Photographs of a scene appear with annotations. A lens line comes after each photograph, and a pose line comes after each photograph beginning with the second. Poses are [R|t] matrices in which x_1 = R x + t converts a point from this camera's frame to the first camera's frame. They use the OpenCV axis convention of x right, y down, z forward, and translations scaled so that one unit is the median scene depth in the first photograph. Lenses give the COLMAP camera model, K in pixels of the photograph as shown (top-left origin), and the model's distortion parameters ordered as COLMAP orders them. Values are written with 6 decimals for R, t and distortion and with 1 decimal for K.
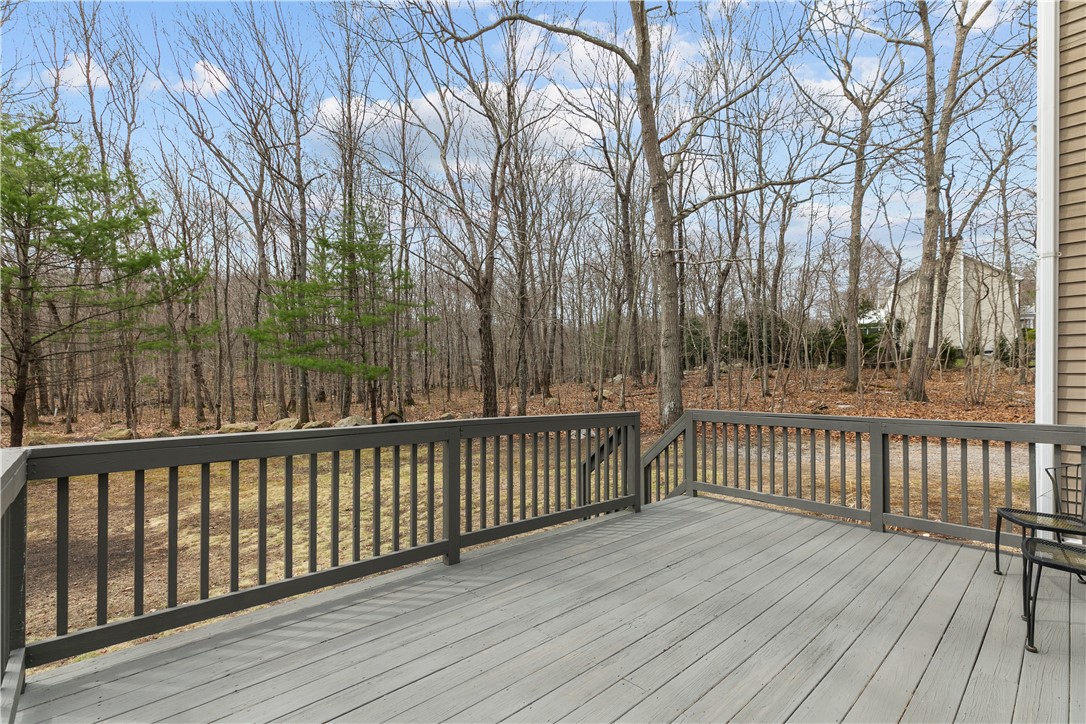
lens RADIAL K [[496.2, 0, 542.8], [0, 496.2, 378.1], [0, 0, 1]] dist [0.001652, 0.000165]
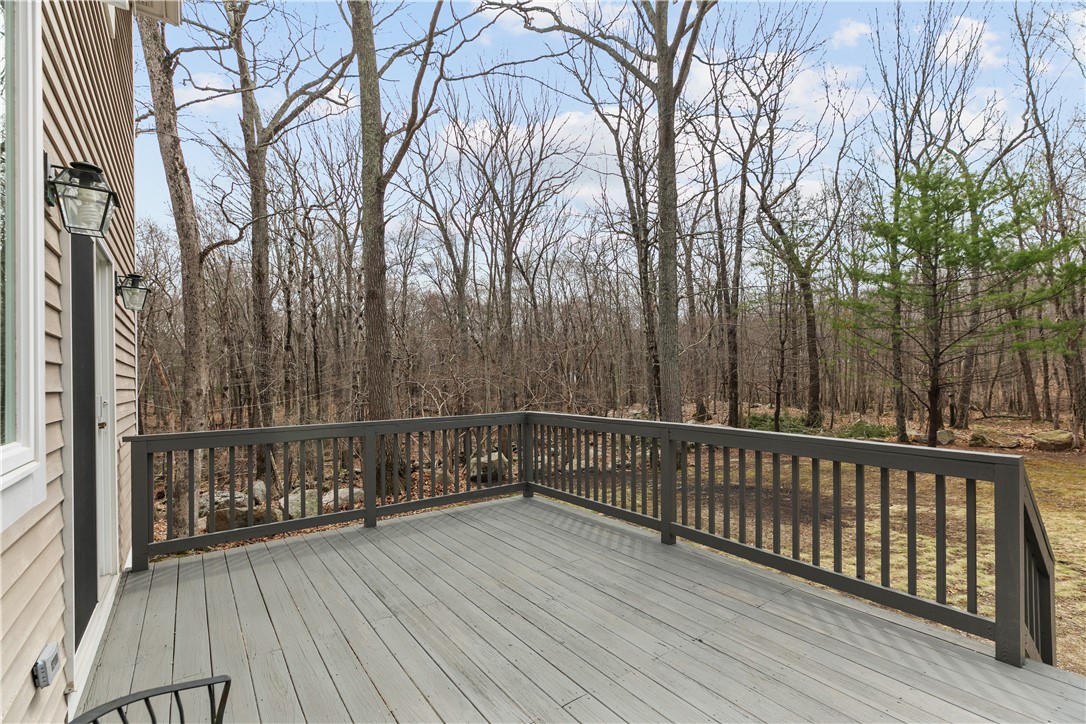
lens RADIAL K [[490.0, 0, 548.5], [0, 490.0, 380.9], [0, 0, 1]] dist [0.002172, 0.000202]
pose [[-0.113861, -0.003446, -0.993491, 0.971318], [0.005815, 0.999975, -0.004135, -0.008218], [0.993480, -0.006248, -0.113838, 0.828087]]
